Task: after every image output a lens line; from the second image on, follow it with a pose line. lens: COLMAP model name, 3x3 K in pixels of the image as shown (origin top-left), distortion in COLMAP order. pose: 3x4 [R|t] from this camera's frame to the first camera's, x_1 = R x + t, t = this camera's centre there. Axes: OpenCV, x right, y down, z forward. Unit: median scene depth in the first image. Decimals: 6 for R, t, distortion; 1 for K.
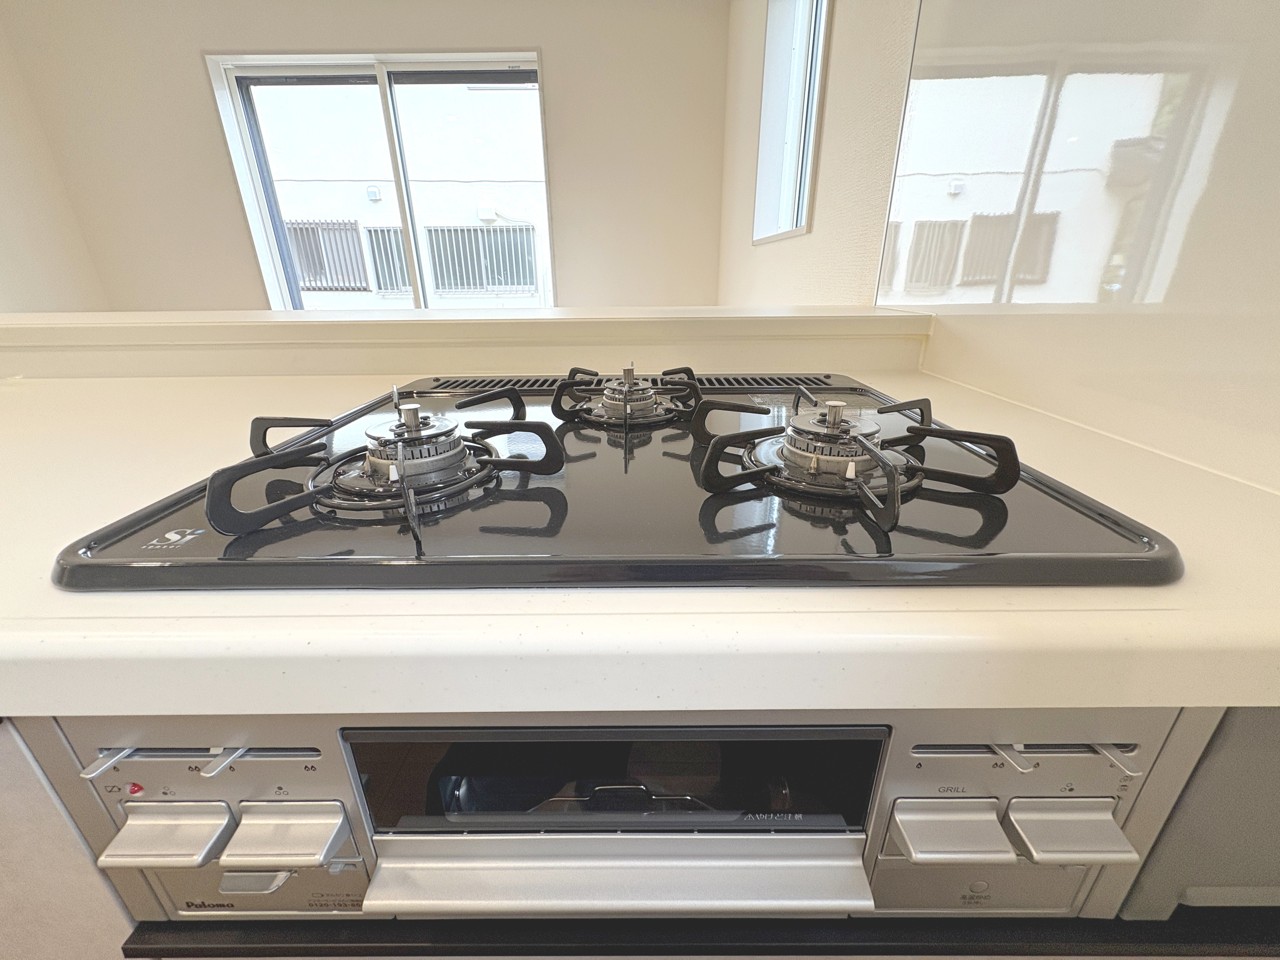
lens RADIAL K [[509.3, 0, 637.1], [0, 509.3, 477.3], [0, 0, 1]] dist [0.014751, 0.000184]
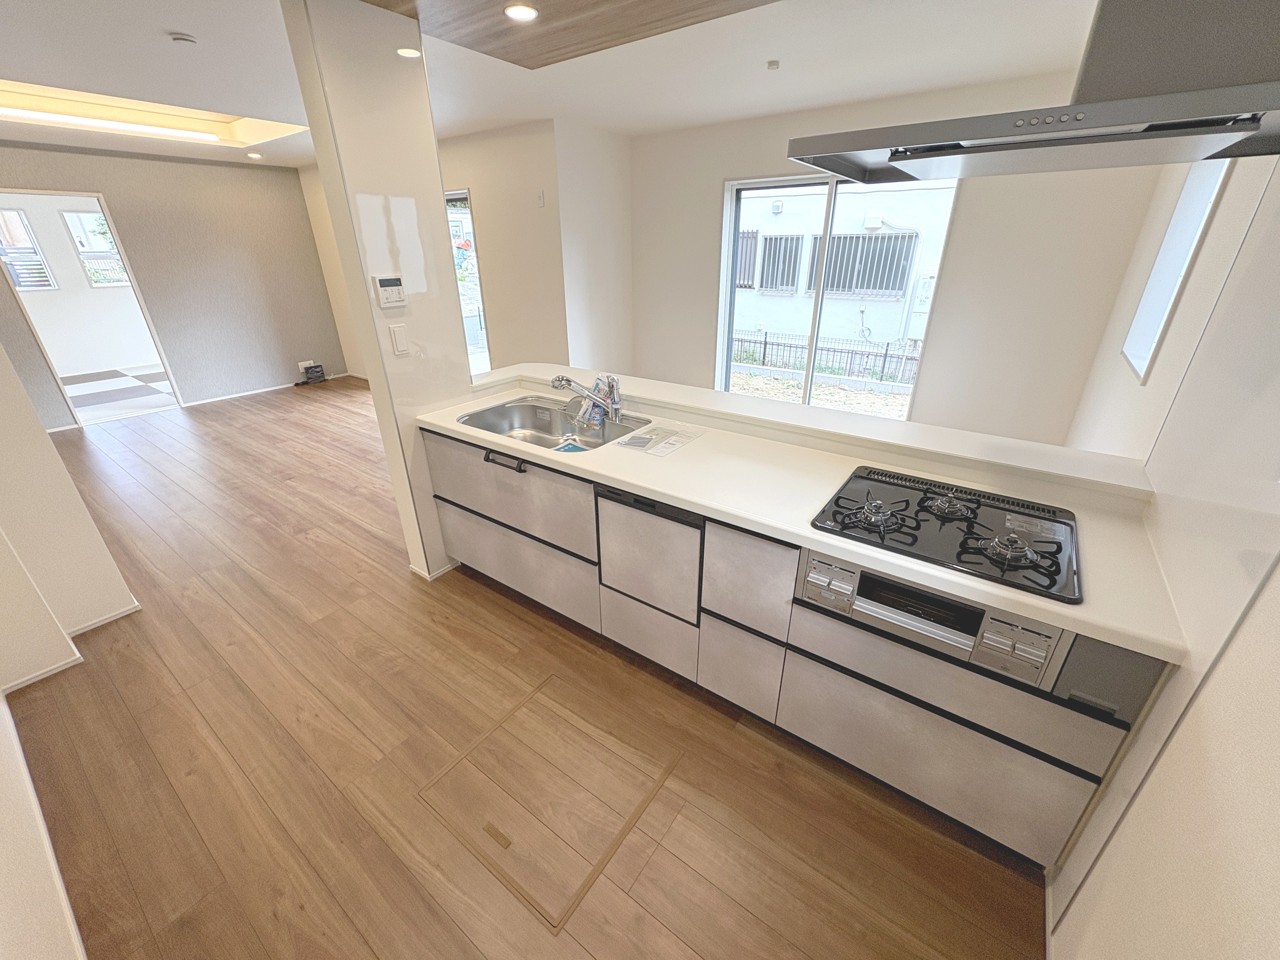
lens RADIAL K [[509.5, 0, 639.7], [0, 509.5, 472.2], [0, 0, 1]] dist [0.001079, 0.000210]
pose [[0.812049, 0.242903, -0.530635, 0.032033], [-0.218639, 0.969667, 0.109283, -0.173005], [0.541085, 0.027275, 0.840526, -1.457783]]
